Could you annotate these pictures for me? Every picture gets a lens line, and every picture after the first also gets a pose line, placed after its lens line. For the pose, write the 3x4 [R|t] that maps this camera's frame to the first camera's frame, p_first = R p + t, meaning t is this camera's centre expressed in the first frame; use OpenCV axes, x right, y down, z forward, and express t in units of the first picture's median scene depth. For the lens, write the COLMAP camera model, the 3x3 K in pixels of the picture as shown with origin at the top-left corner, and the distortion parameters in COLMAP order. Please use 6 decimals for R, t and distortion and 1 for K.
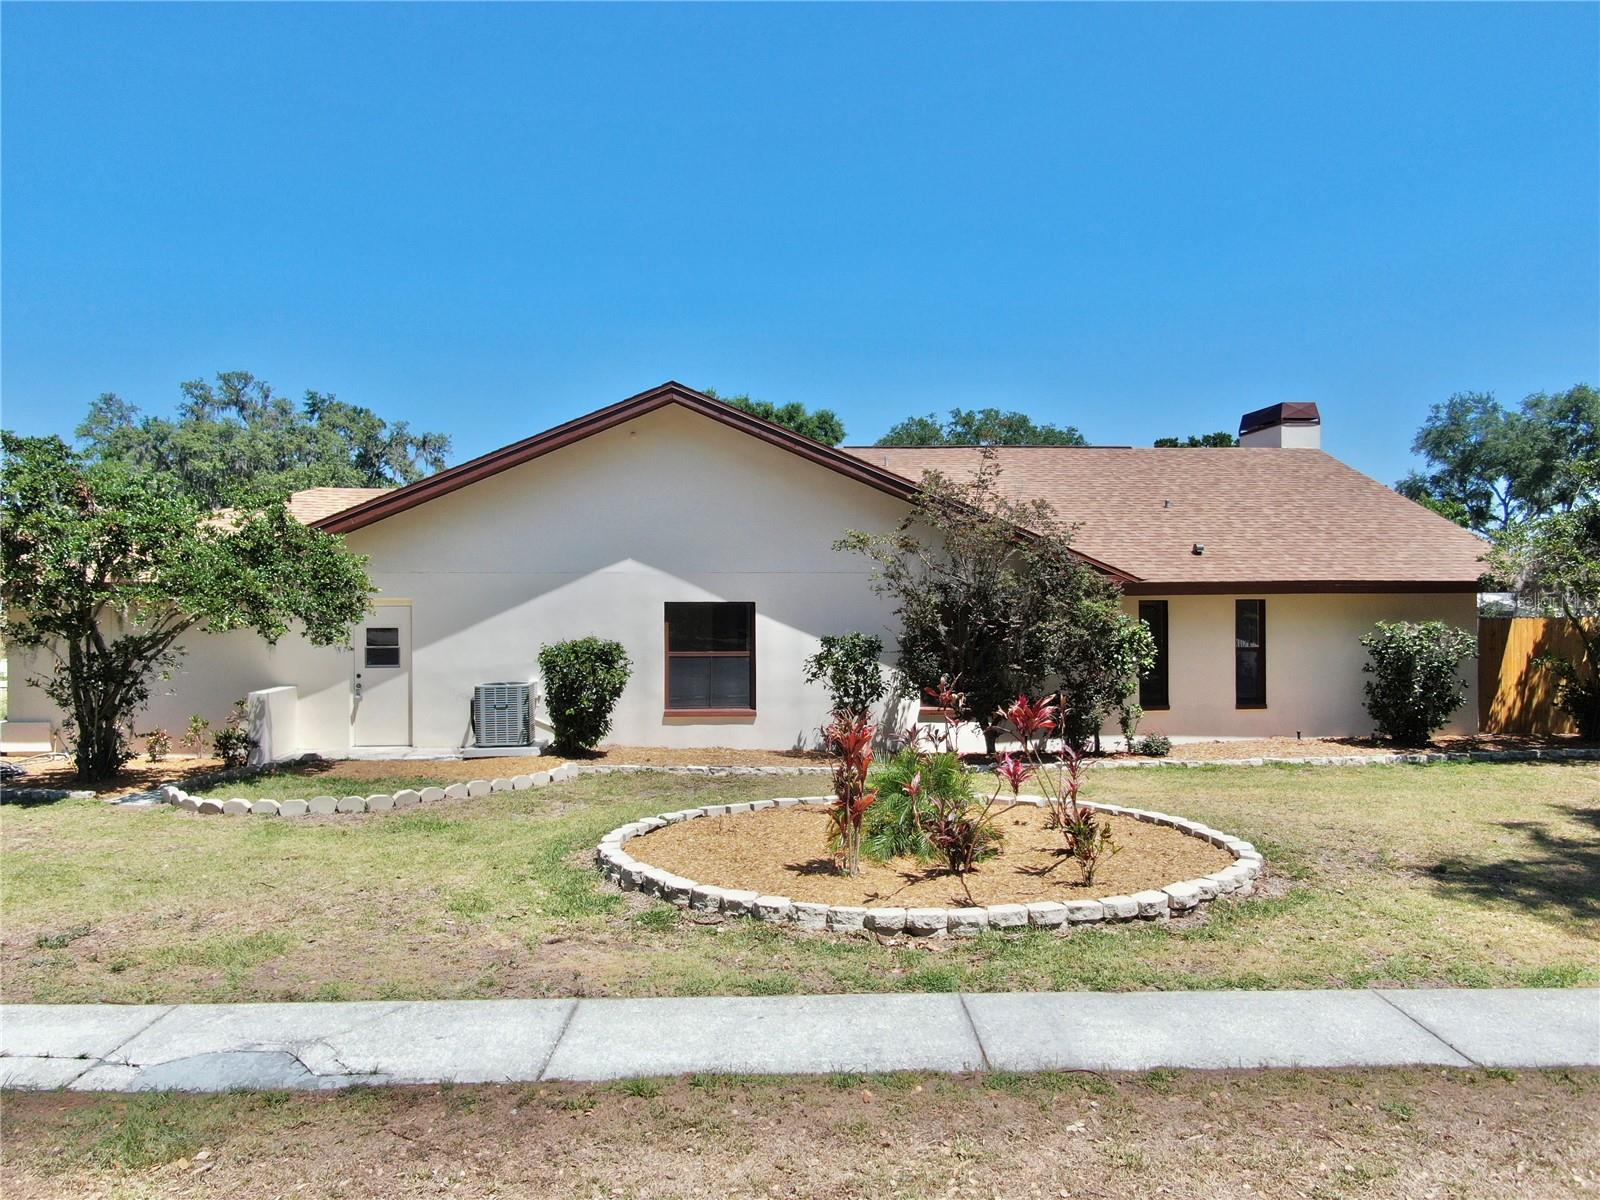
lens RADIAL K [[1152.5, 0, 800.9], [0, 1152.5, 600.9], [0, 0, 1]] dist [-0.013990, 0.004525]
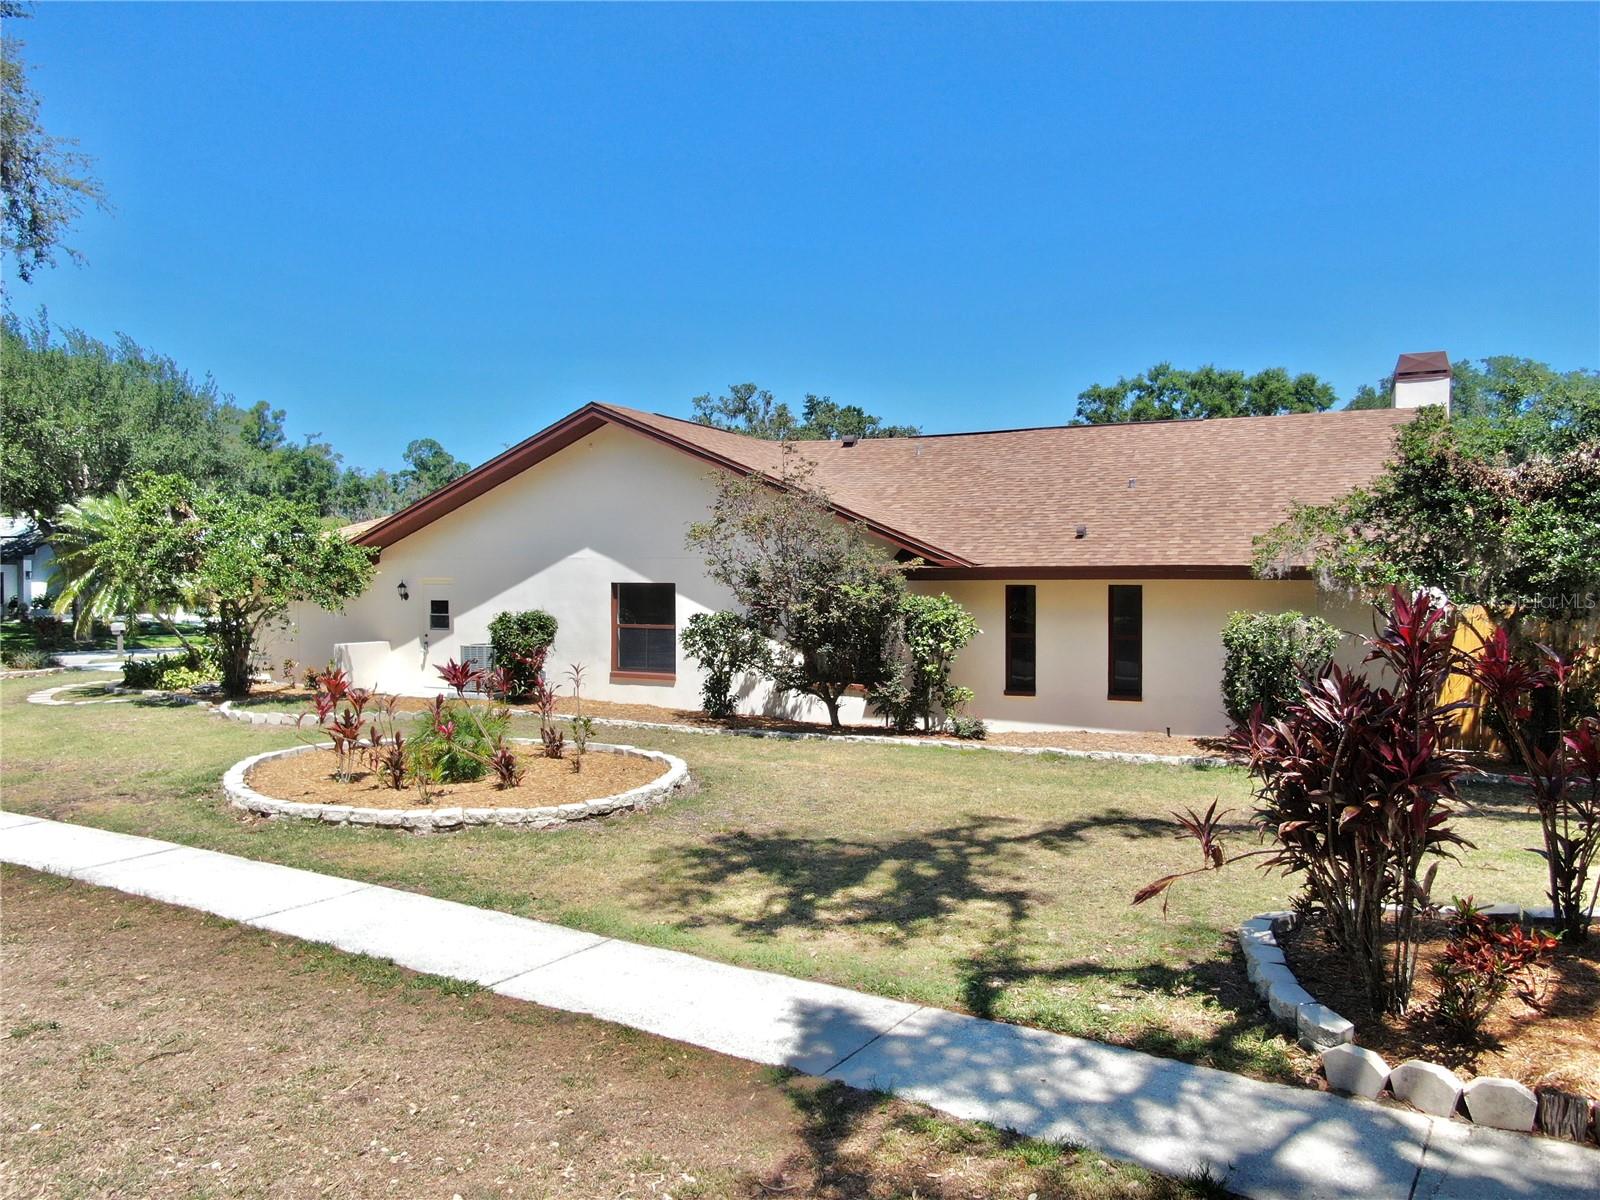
lens RADIAL K [[1152.5, 0, 805.4], [0, 1152.5, 596.6], [0, 0, 1]] dist [-0.013990, 0.004525]
pose [[0.863689, 0.014020, -0.503829, 0.667652], [-0.006875, 0.999848, 0.016036, -0.005254], [0.503978, -0.010386, 0.863654, 0.051993]]
